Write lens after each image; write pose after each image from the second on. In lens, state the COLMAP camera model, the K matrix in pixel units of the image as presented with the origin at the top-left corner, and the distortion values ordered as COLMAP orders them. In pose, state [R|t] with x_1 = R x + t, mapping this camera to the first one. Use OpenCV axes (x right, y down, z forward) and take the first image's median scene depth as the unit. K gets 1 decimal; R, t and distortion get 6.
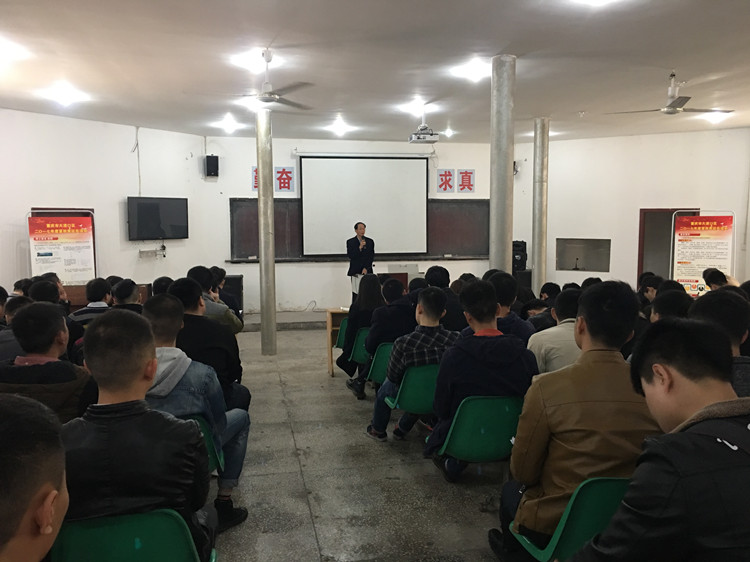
lens RADIAL K [[639.8, 0, 376.4], [0, 639.8, 285.0], [0, 0, 1]] dist [0.052618, -0.007796]
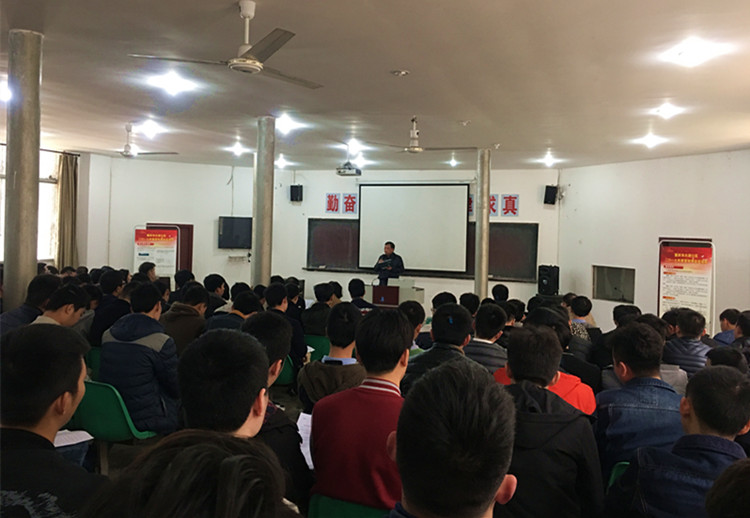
lens RADIAL K [[646.3, 0, 374.9], [0, 646.3, 254.5], [0, 0, 1]] dist [0.040458, 0.003070]
pose [[0.849721, 0.045258, -0.525287, 0.536715], [-0.085471, 0.994955, -0.052536, -0.010353], [0.520259, 0.089538, 0.849302, 0.005643]]
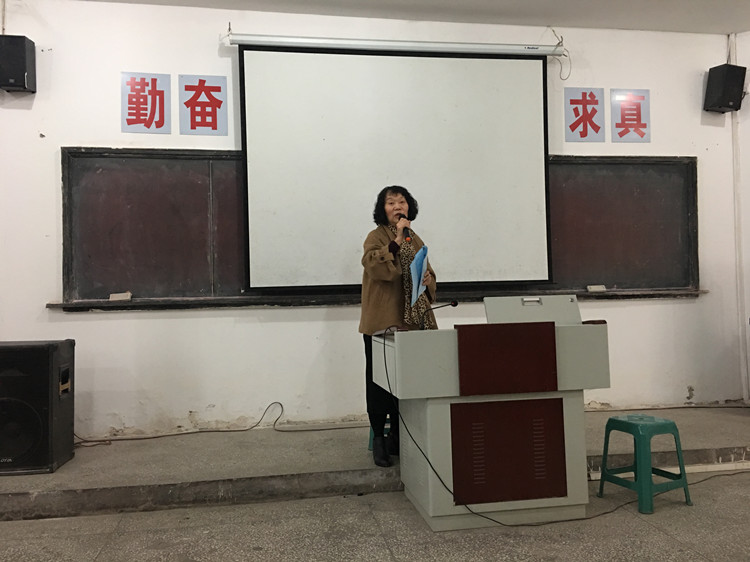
lens RADIAL K [[639.8, 0, 370.8], [0, 639.8, 282.0], [0, 0, 1]] dist [0.052618, -0.007796]
pose [[0.999409, -0.018430, -0.029010, -0.026437], [0.015005, 0.993353, -0.114124, -0.003717], [0.030921, 0.113621, 0.993043, 0.606735]]
